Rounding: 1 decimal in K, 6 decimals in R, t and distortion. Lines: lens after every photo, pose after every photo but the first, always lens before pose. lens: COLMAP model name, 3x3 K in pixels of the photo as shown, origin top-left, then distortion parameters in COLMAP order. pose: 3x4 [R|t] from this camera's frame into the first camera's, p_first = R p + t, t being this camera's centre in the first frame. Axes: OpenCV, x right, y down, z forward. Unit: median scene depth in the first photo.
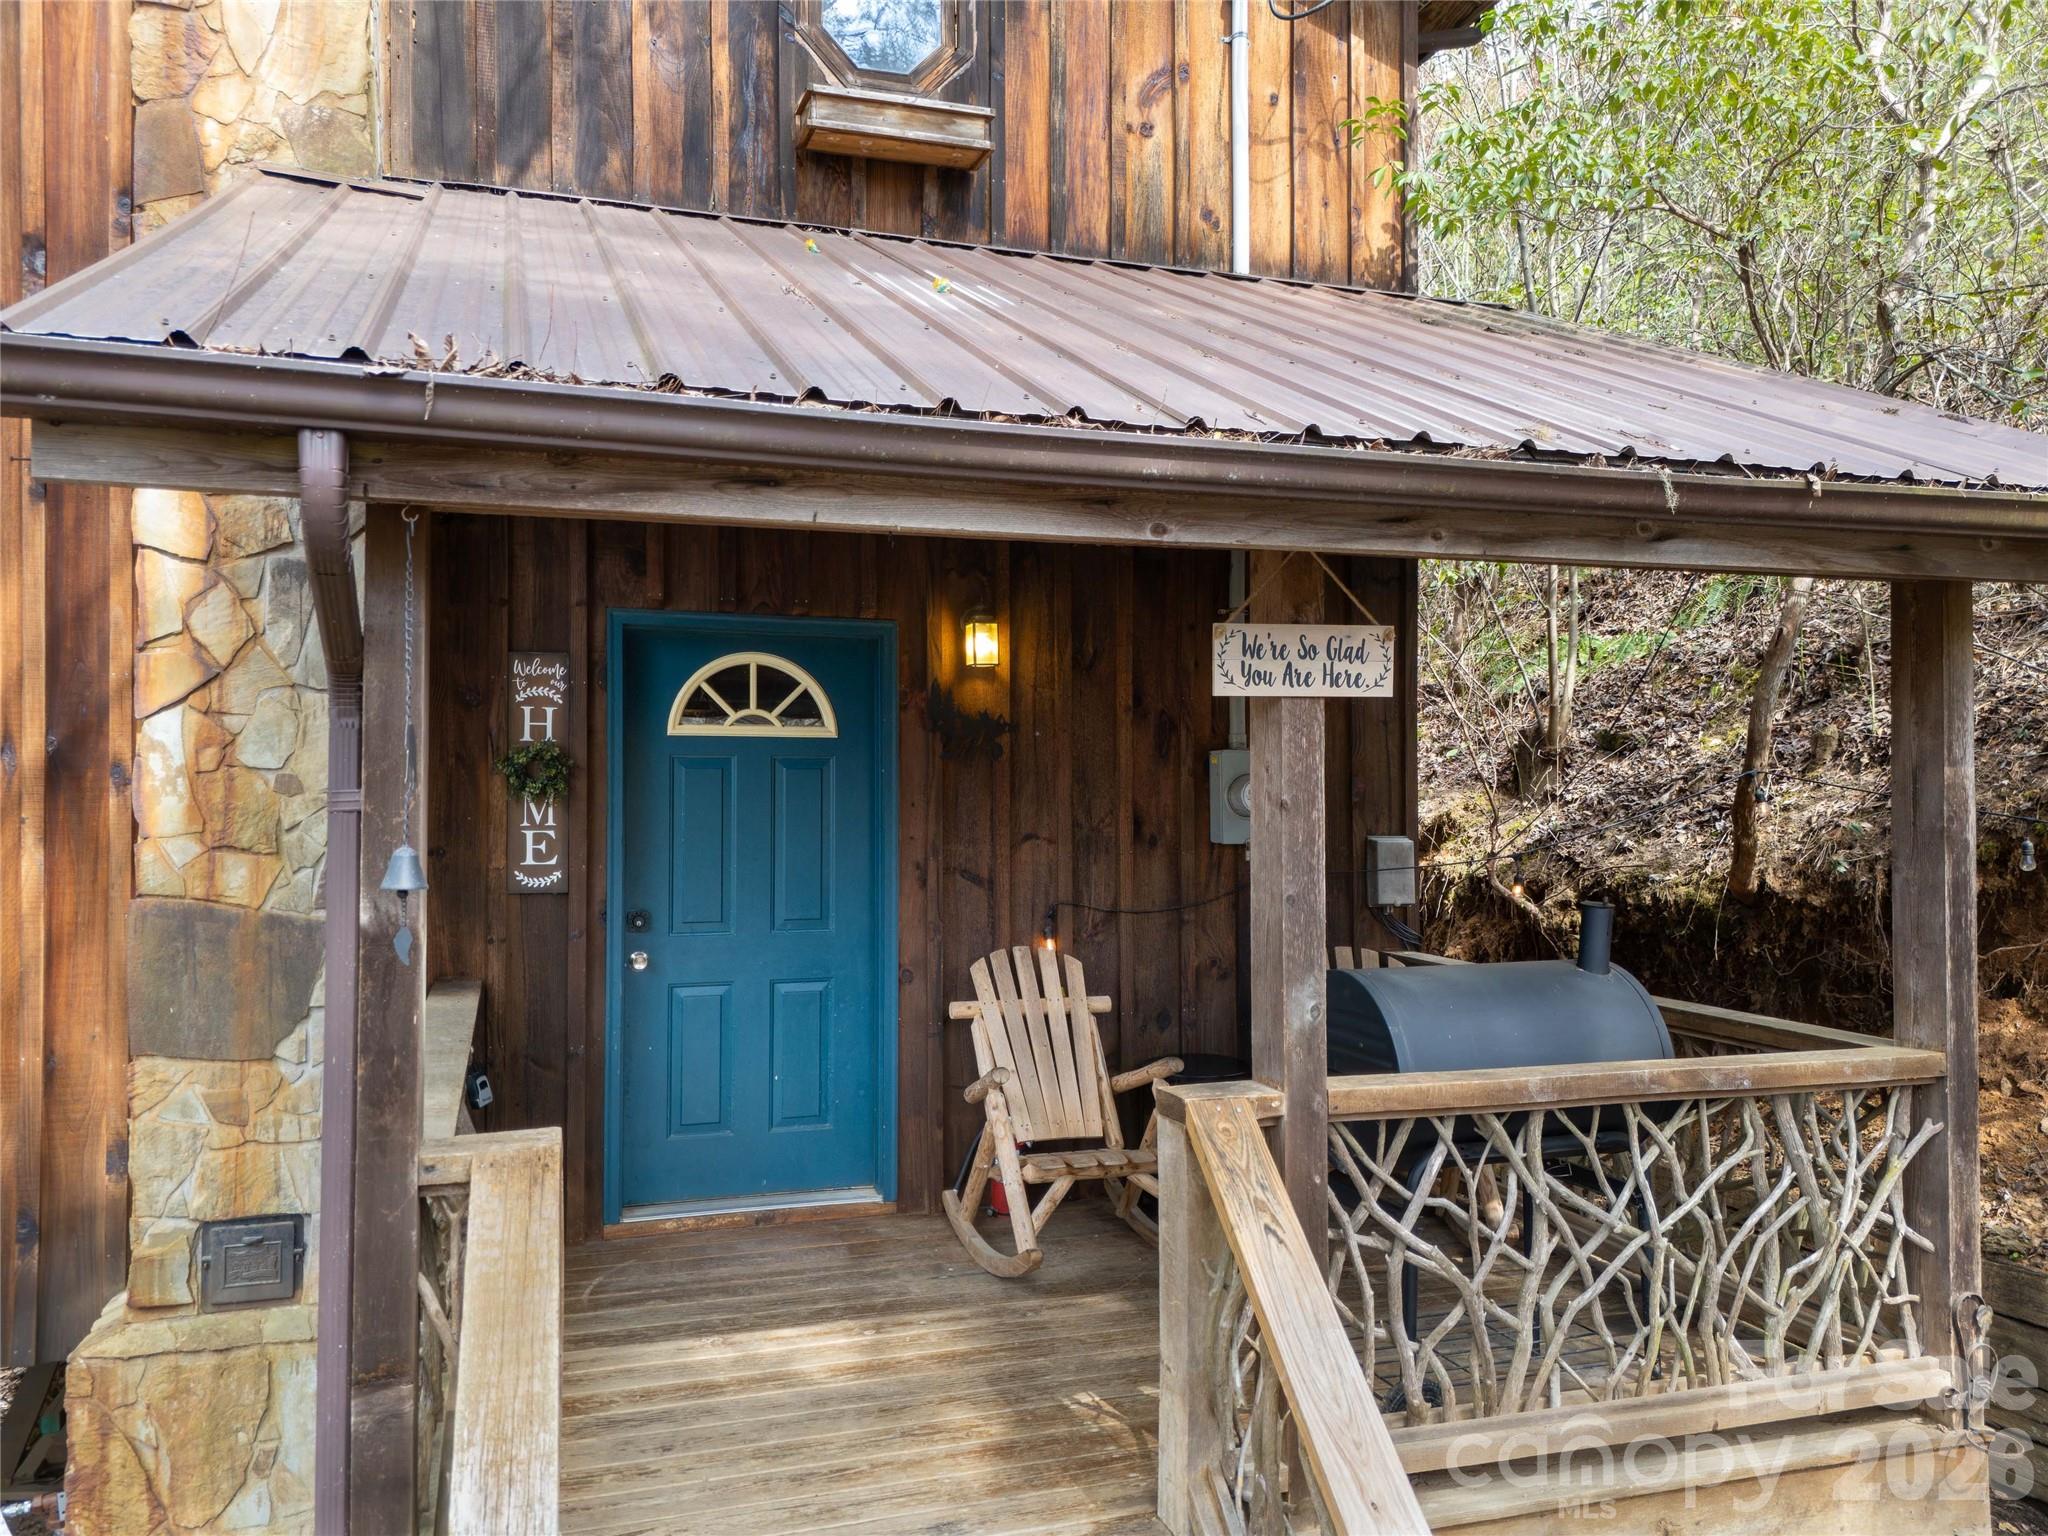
lens RADIAL K [[1504.4, 0, 1036.7], [0, 1504.4, 808.0], [0, 0, 1]] dist [0.083072, -0.004482]
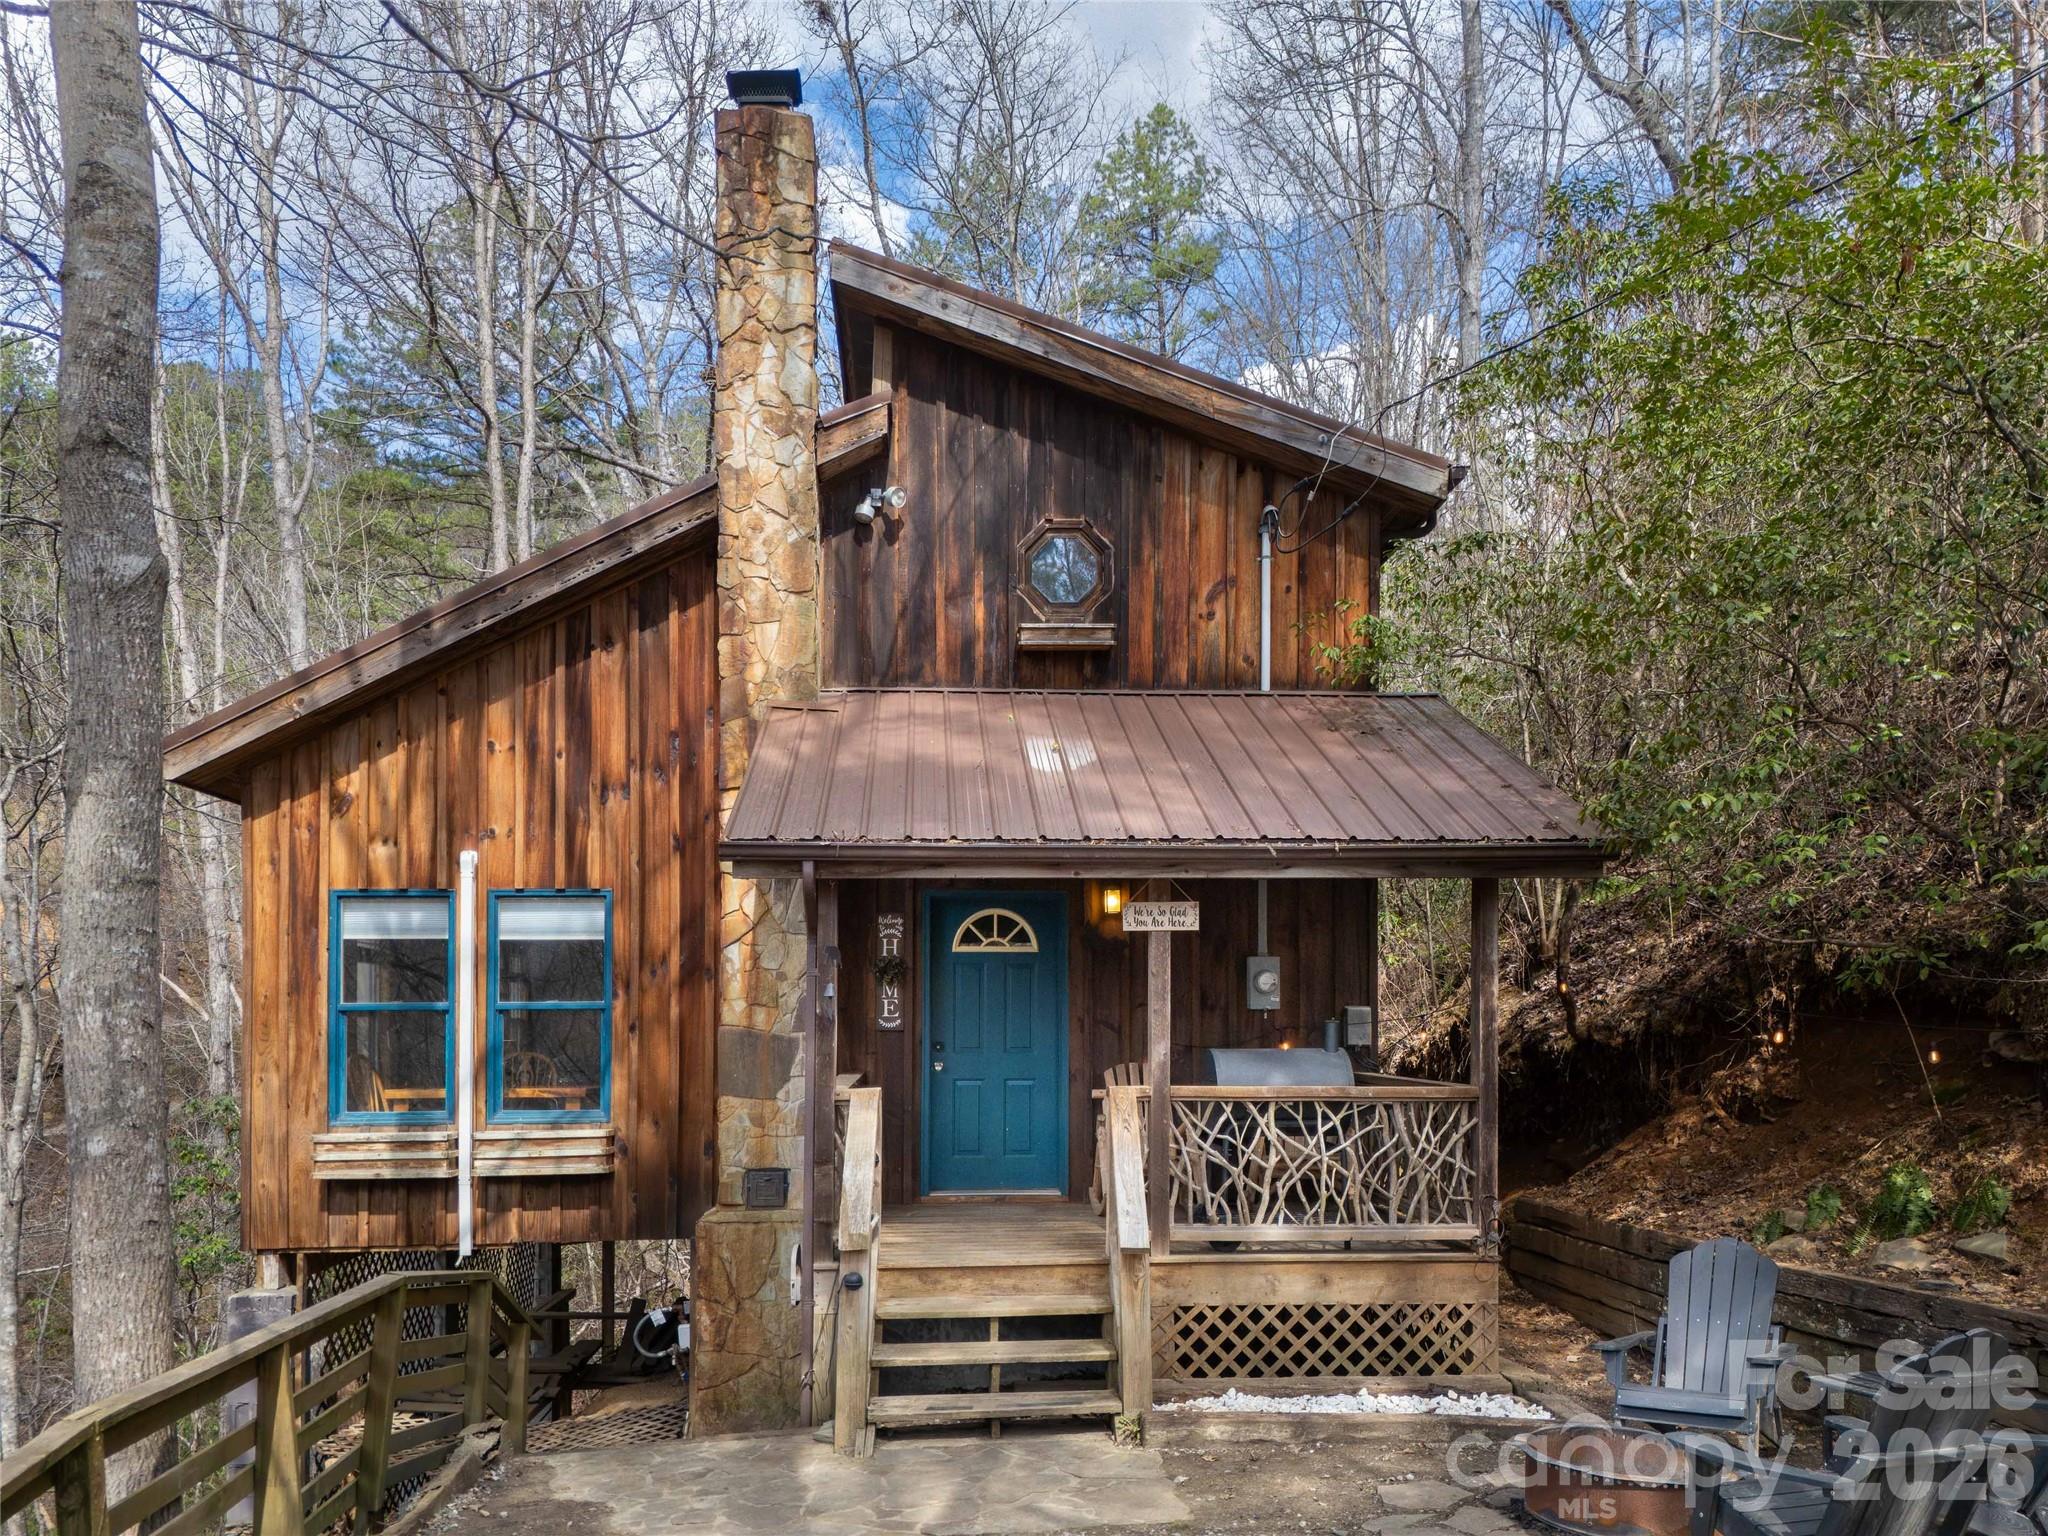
lens RADIAL K [[1577.3, 0, 1031.8], [0, 1577.3, 1018.4], [0, 0, 1]] dist [0.076144, -0.003557]
pose [[0.964861, -0.002810, -0.262744, 0.442467], [0.000136, 0.999948, -0.010194, 0.066279], [0.262759, 0.009800, 0.964812, -1.066770]]
